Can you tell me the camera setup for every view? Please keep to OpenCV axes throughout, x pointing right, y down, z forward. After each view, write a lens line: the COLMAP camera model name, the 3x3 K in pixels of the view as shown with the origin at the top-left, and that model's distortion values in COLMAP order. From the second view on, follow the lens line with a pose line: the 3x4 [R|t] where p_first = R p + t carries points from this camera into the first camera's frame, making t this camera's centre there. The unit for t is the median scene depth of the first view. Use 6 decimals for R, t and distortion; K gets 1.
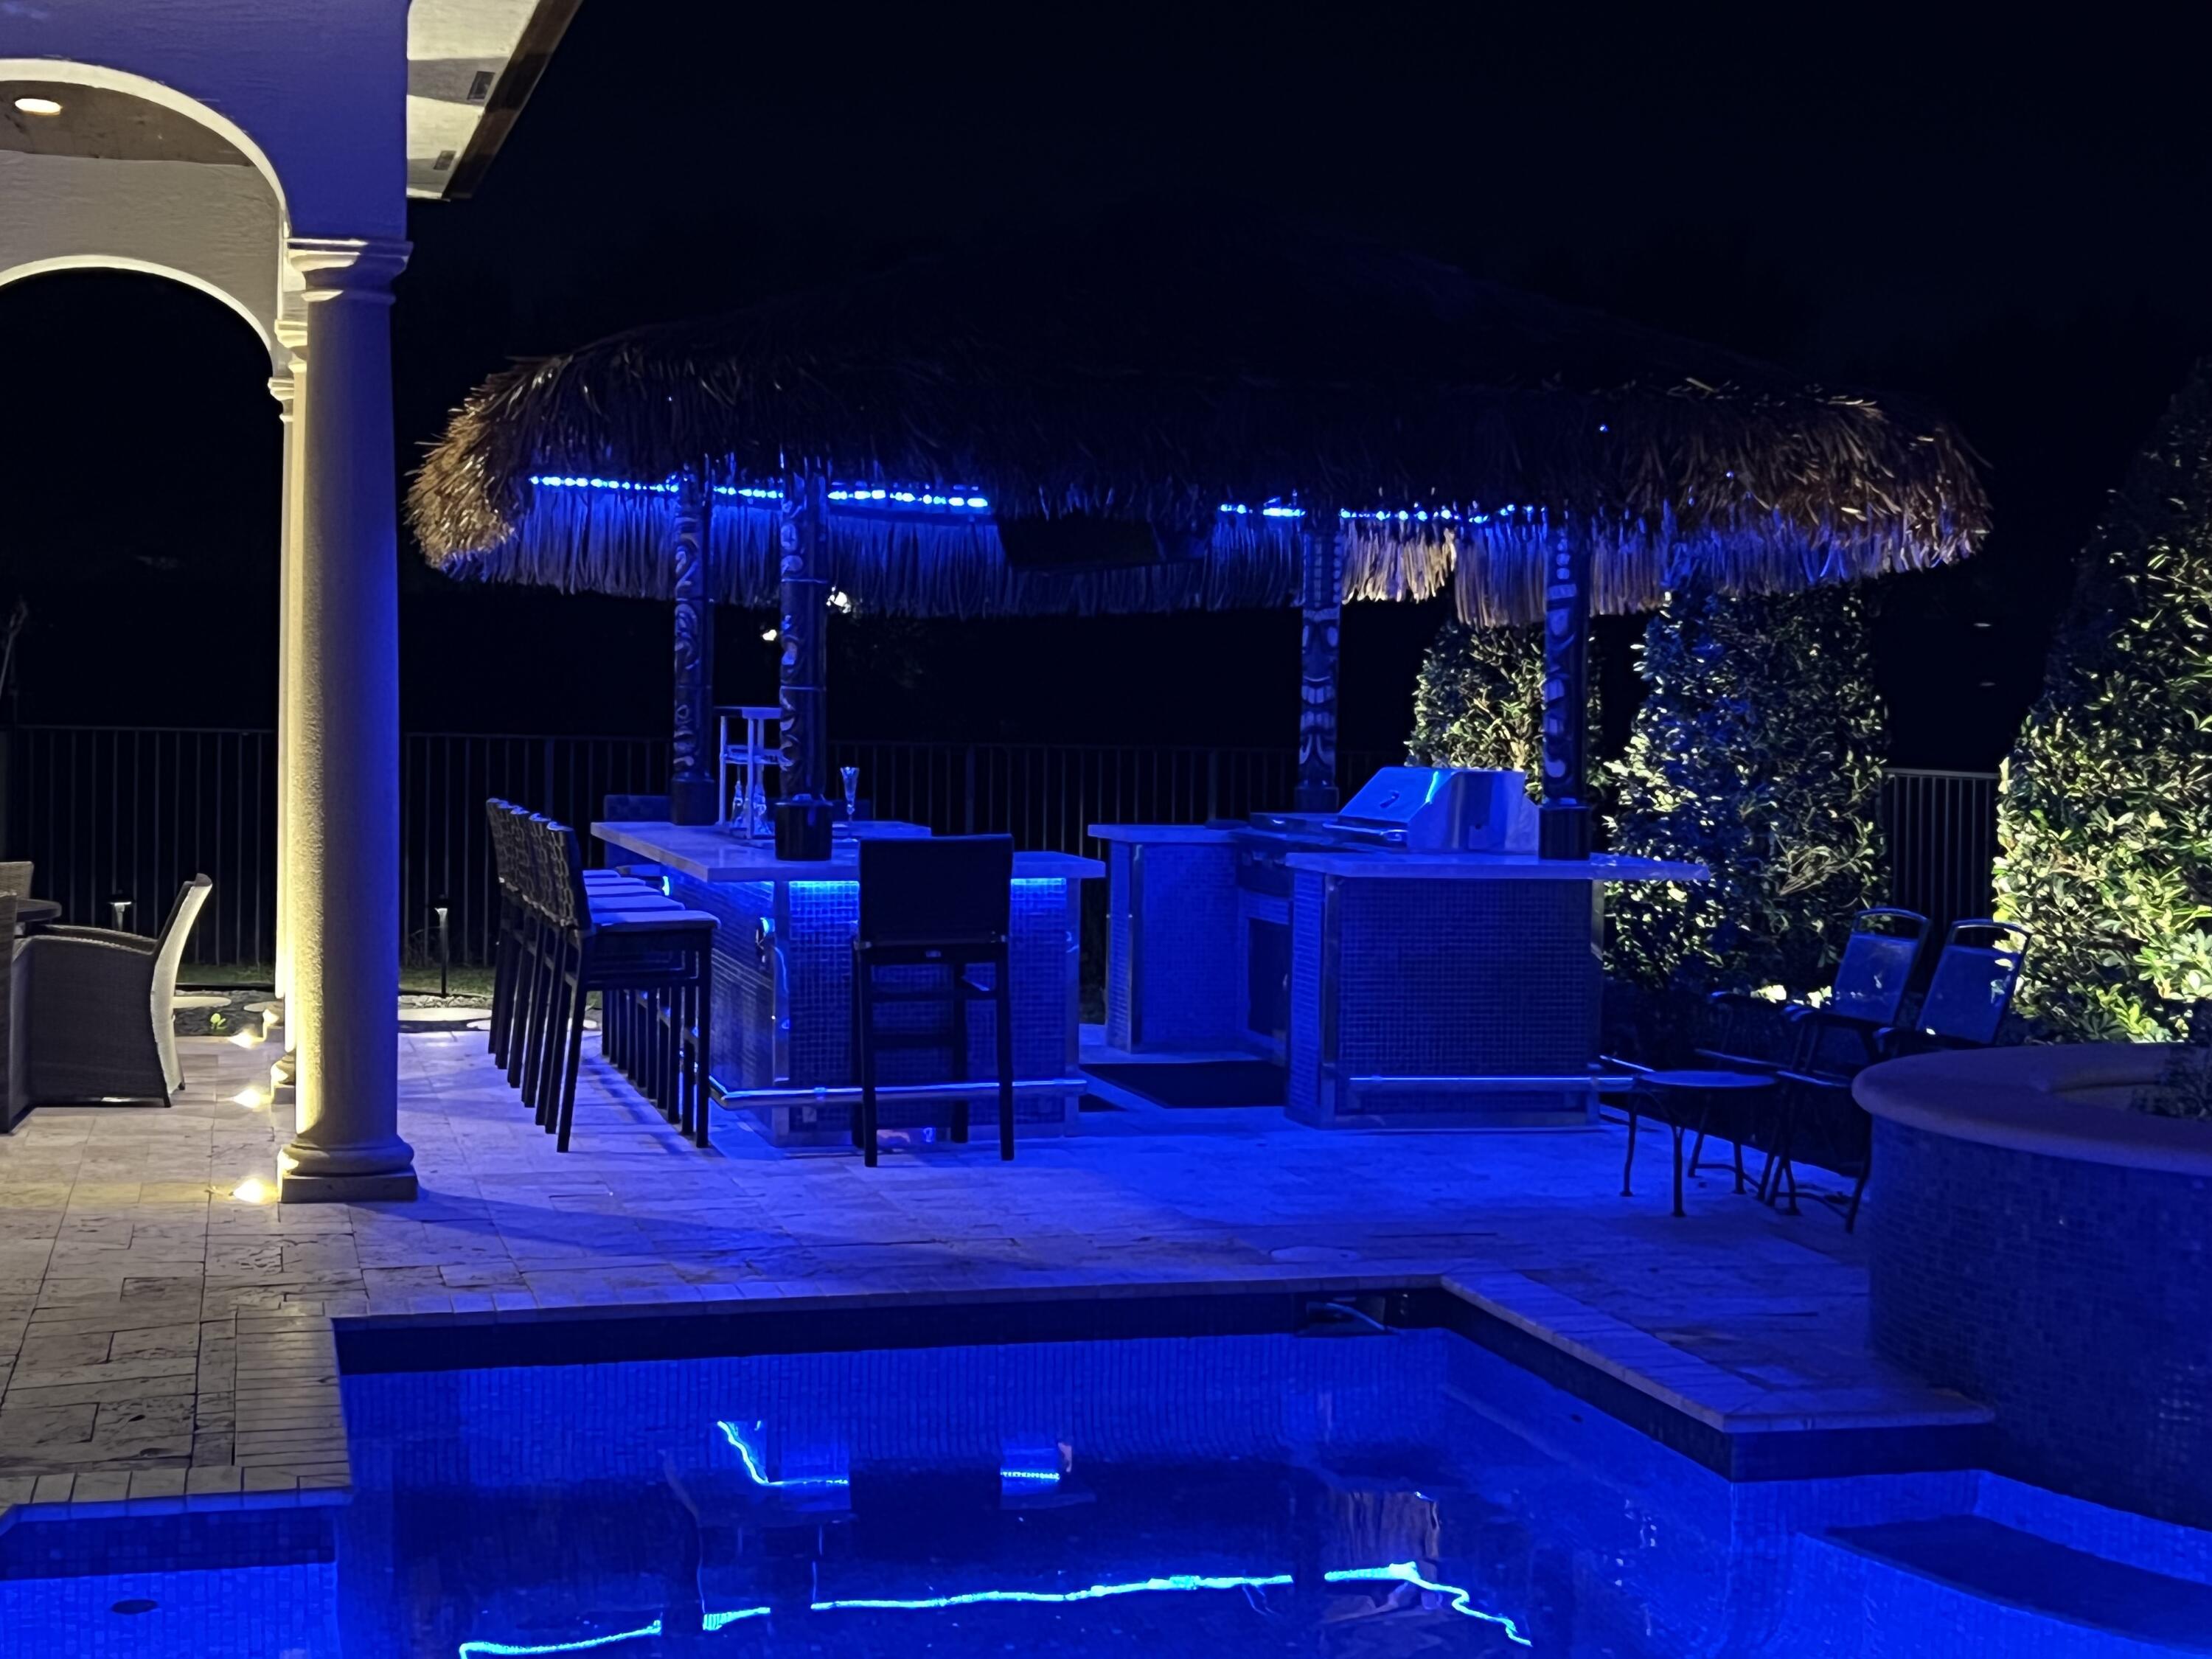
lens RADIAL K [[3194.6, 0, 1108.1], [0, 3194.6, 848.0], [0, 0, 1]] dist [0.097444, -0.135364]
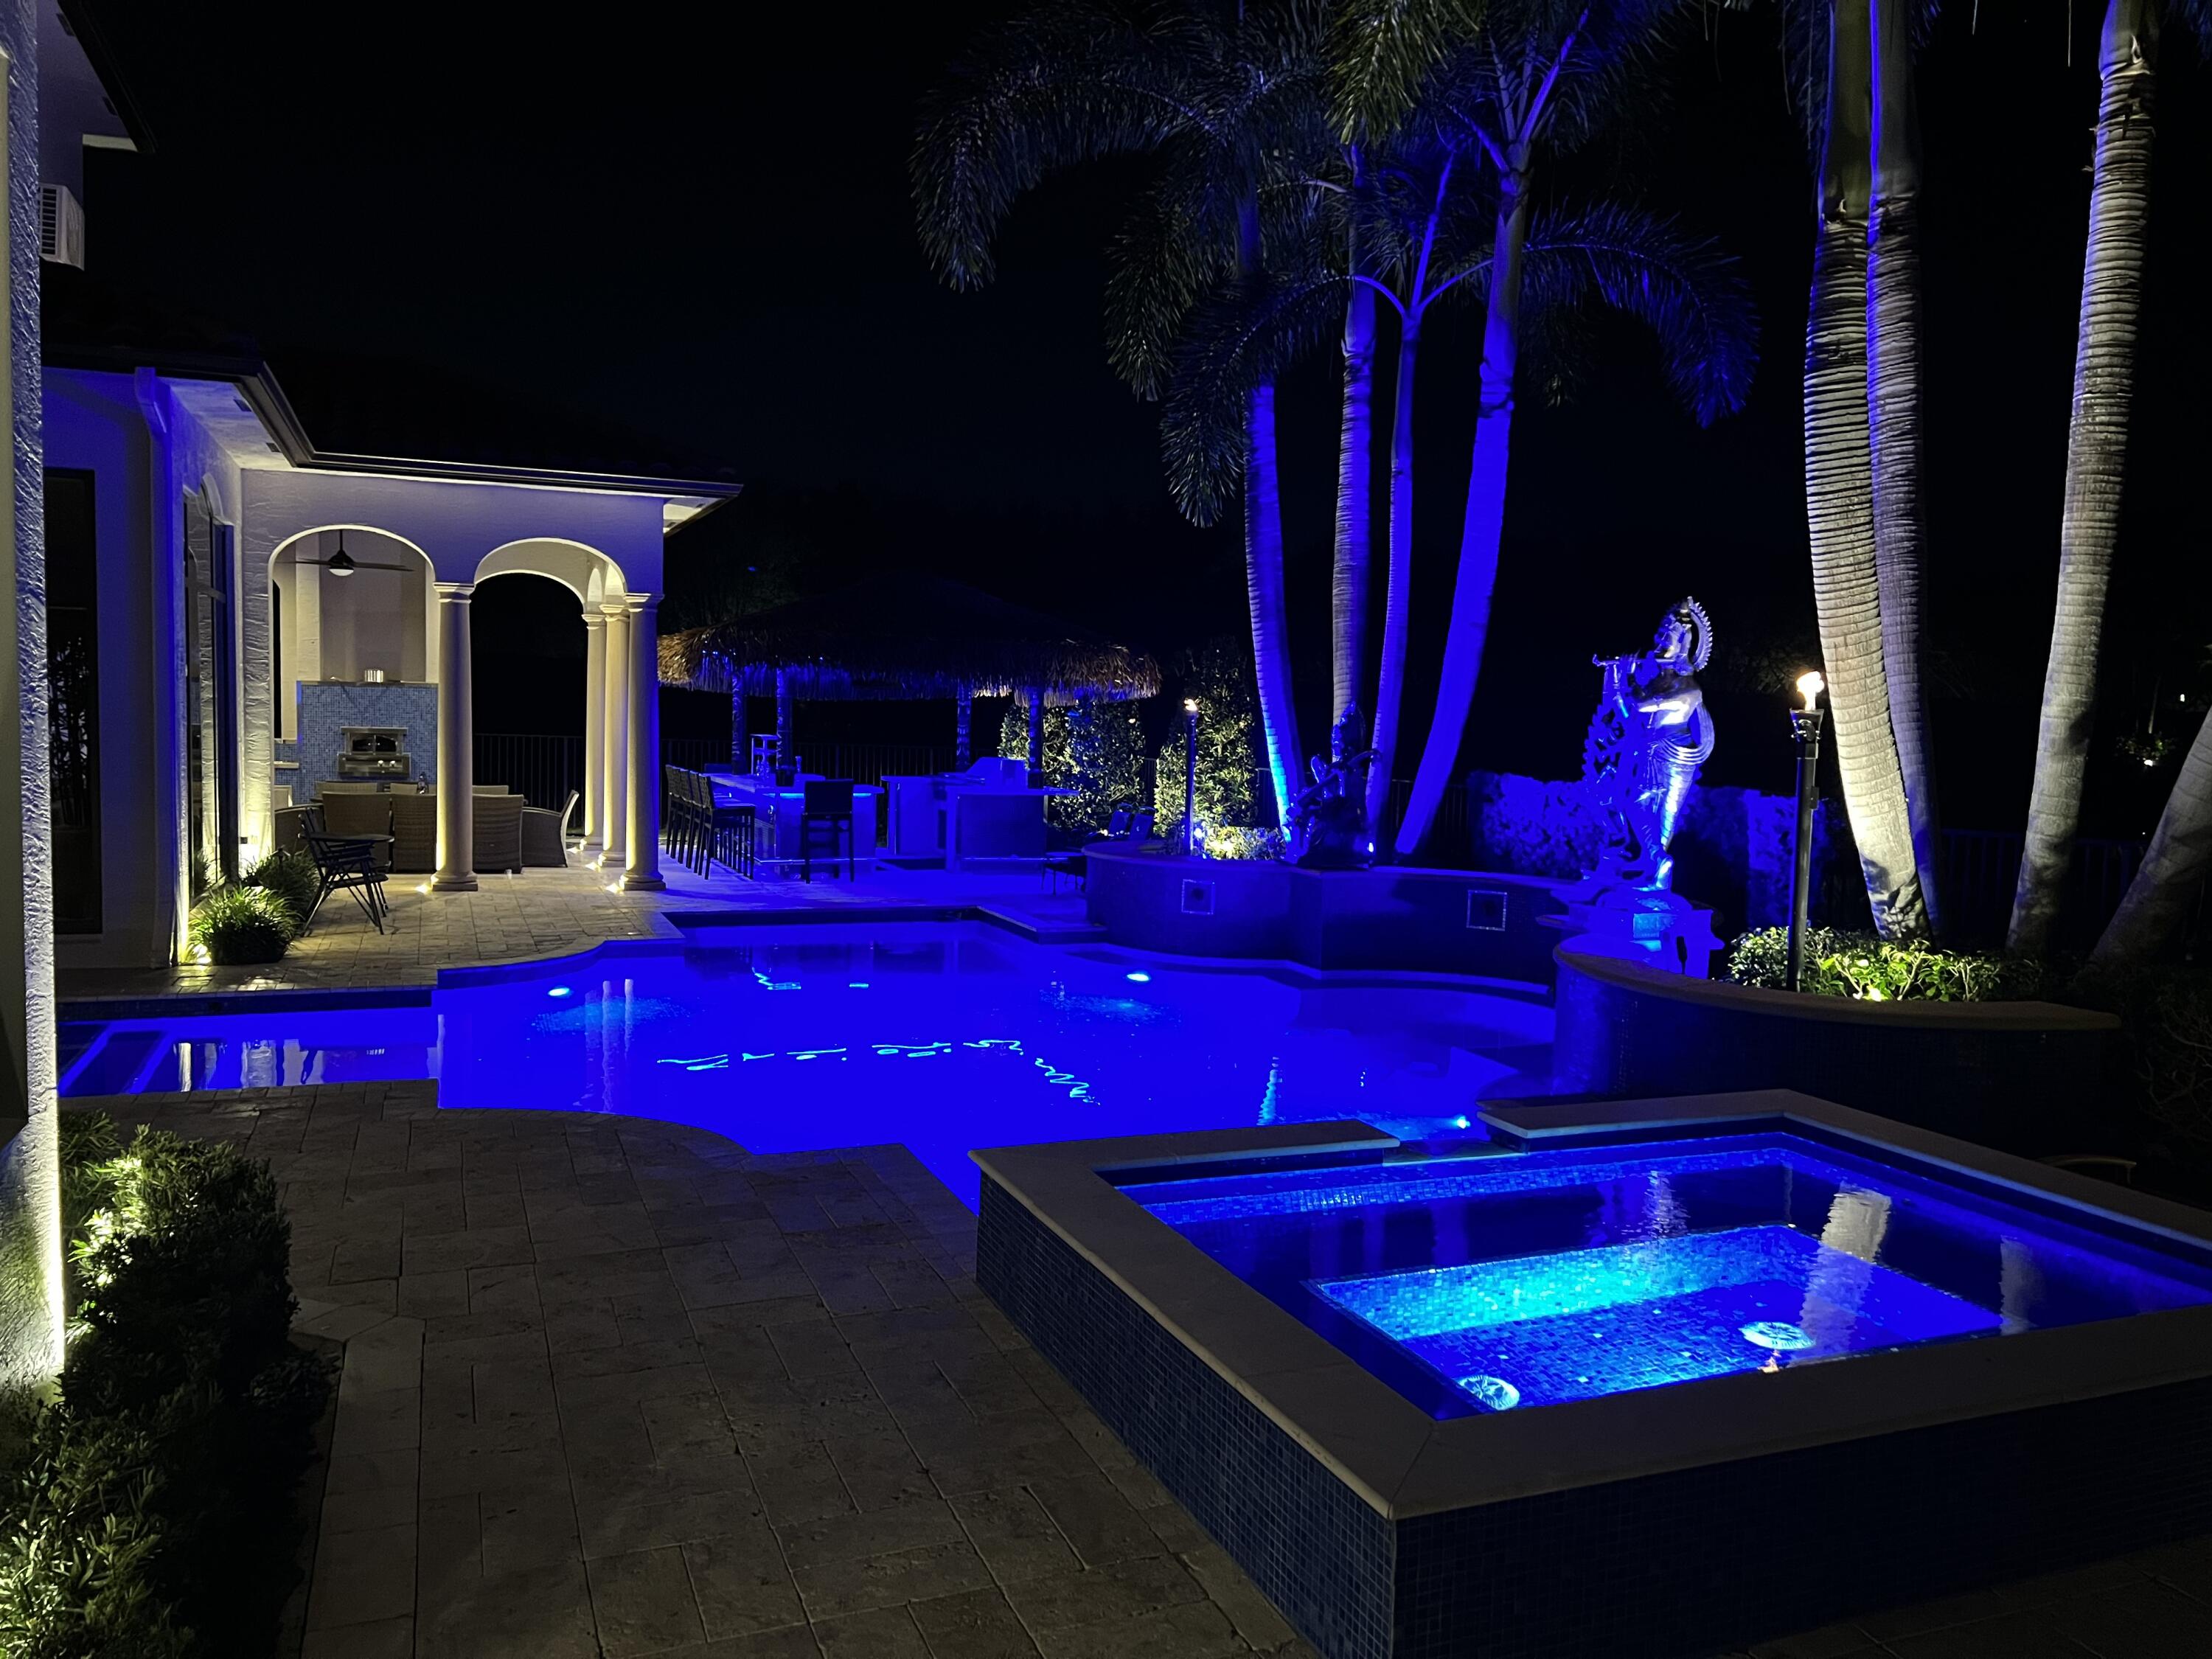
lens RADIAL K [[1656.9, 0, 1106.0], [0, 1656.9, 829.5], [0, 0, 1]] dist [0.092385, -0.128451]
pose [[0.992859, 0.003877, 0.119235, 0.020175], [-0.006765, 0.999693, 0.023832, 0.004353], [-0.119106, -0.024469, 0.992580, -0.603086]]
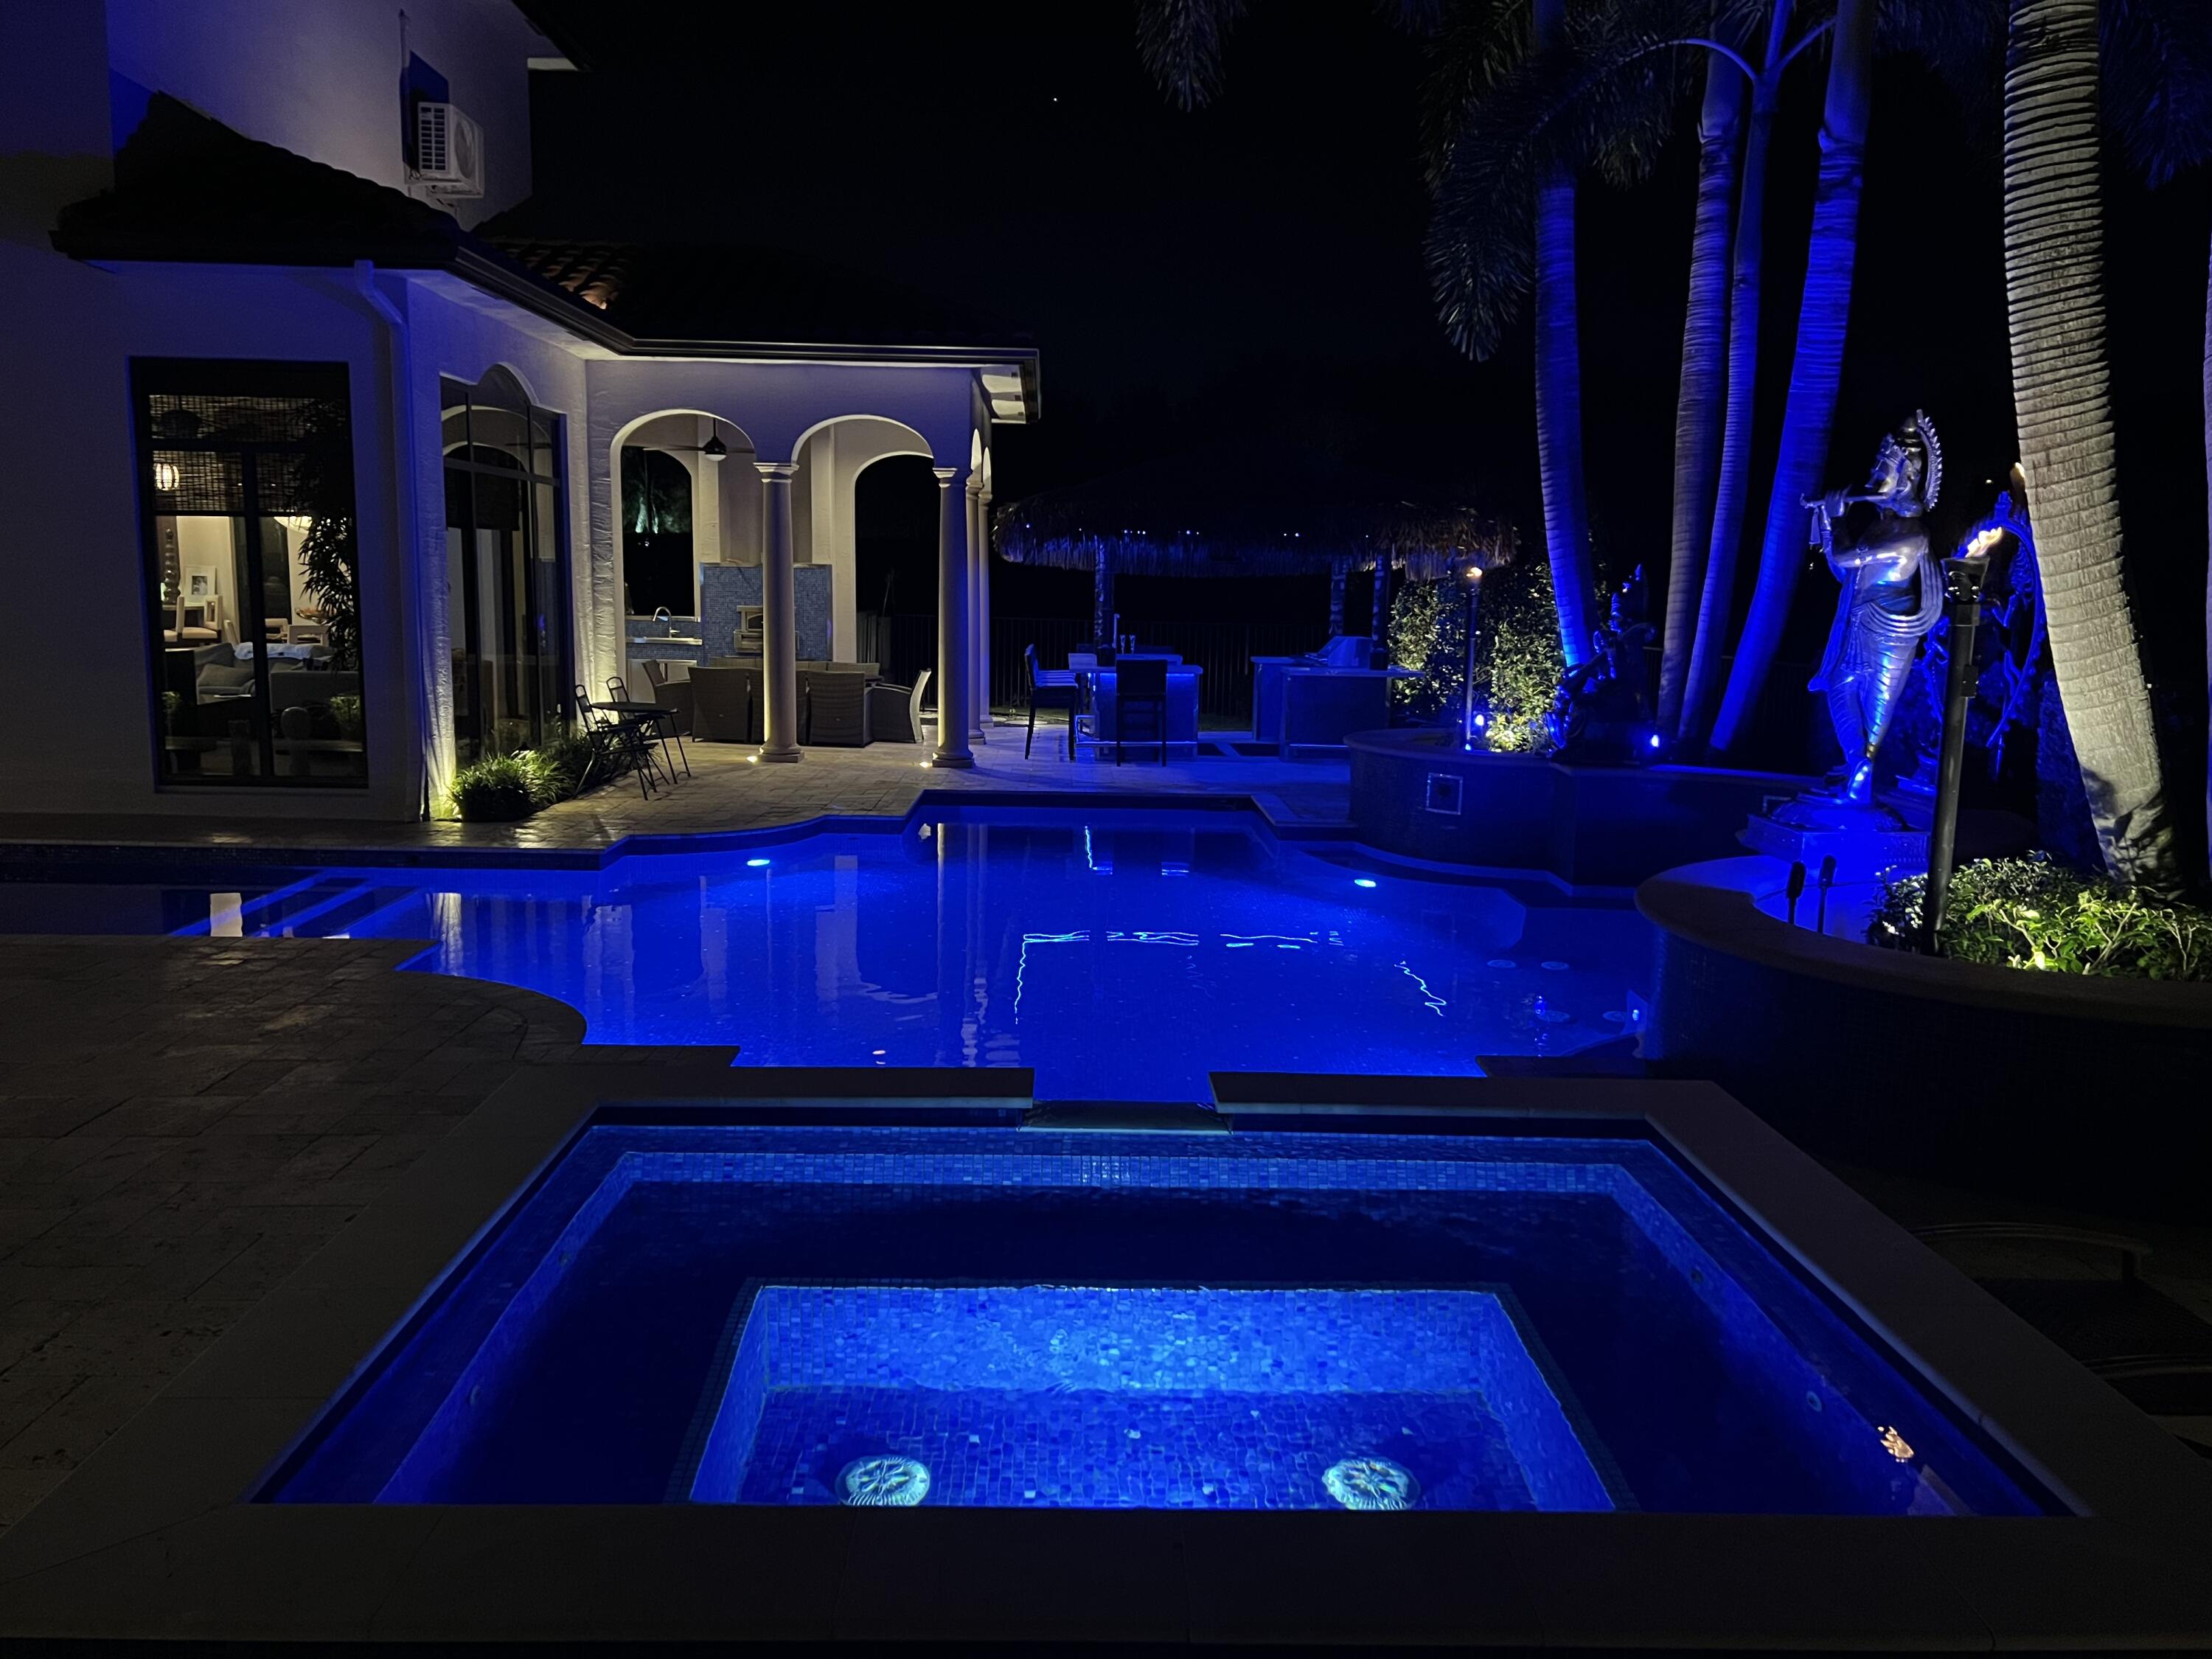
lens RADIAL K [[1662.2, 0, 1093.6], [0, 1662.2, 830.6], [0, 0, 1]] dist [0.048339, -0.058683]
pose [[0.969310, 0.040142, -0.242542, 0.263234], [-0.016832, 0.995100, 0.097430, 0.005950], [0.245265, -0.090357, 0.965236, -0.495975]]
